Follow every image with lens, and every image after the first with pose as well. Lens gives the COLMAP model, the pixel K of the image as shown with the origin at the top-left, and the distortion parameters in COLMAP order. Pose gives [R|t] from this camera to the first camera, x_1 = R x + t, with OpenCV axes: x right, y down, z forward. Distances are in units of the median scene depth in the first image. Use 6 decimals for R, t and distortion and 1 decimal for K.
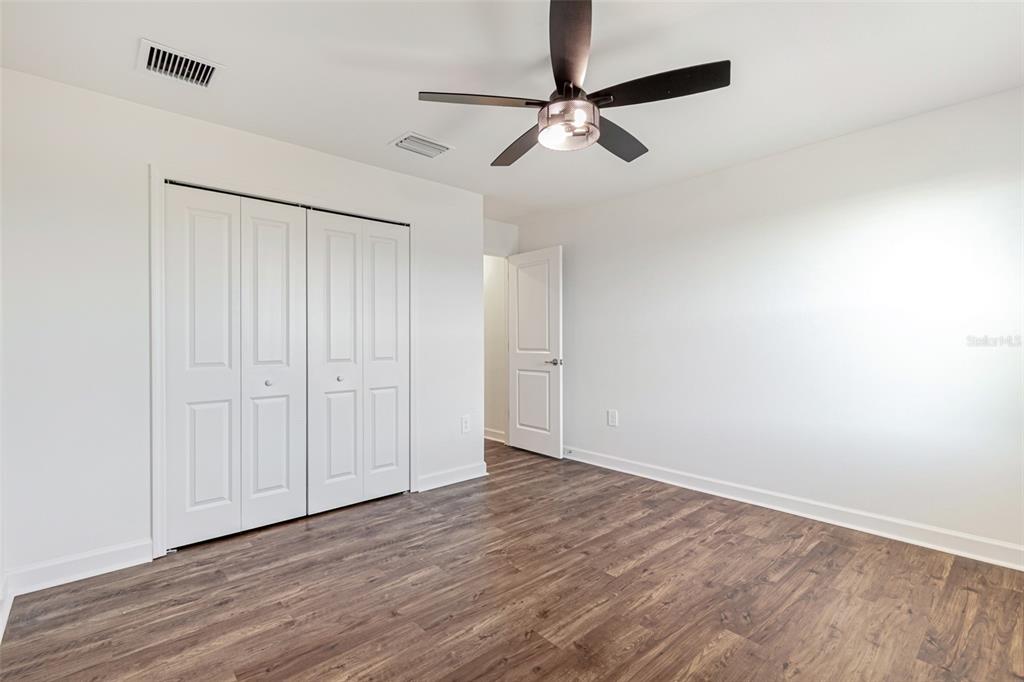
lens RADIAL K [[467.9, 0, 512.1], [0, 467.9, 339.5], [0, 0, 1]] dist [0.021895, -0.000018]
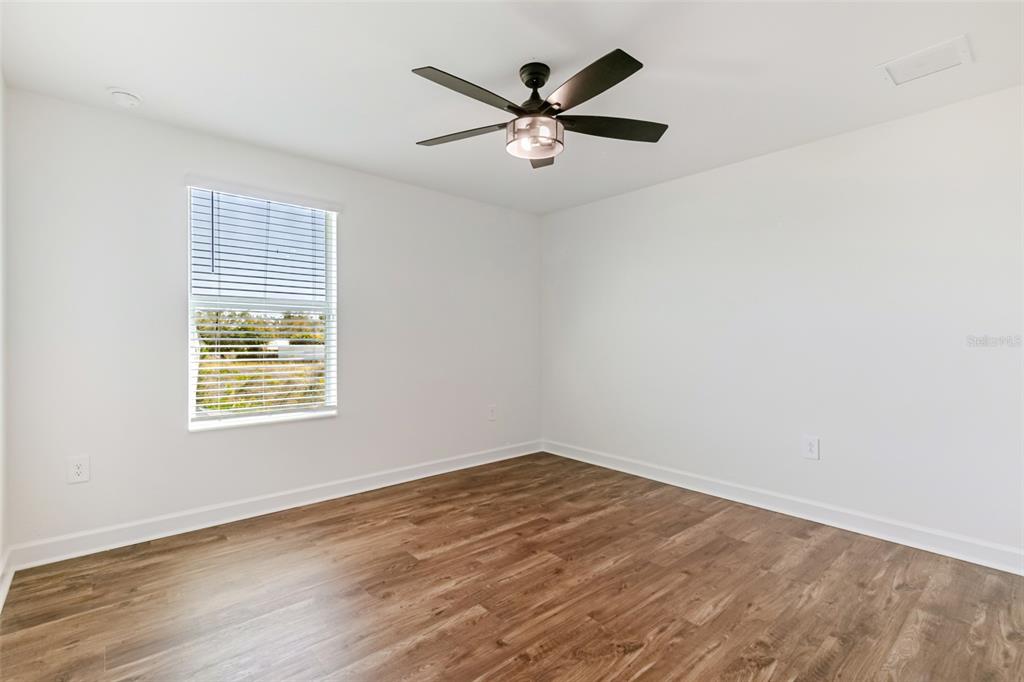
lens RADIAL K [[467.9, 0, 511.7], [0, 467.9, 340.1], [0, 0, 1]] dist [0.021895, -0.000018]
pose [[-0.999817, 0.004475, 0.018586, 0.143113], [0.004559, 0.999980, 0.004478, -0.001252], [-0.018566, 0.004562, -0.999817, 1.948255]]
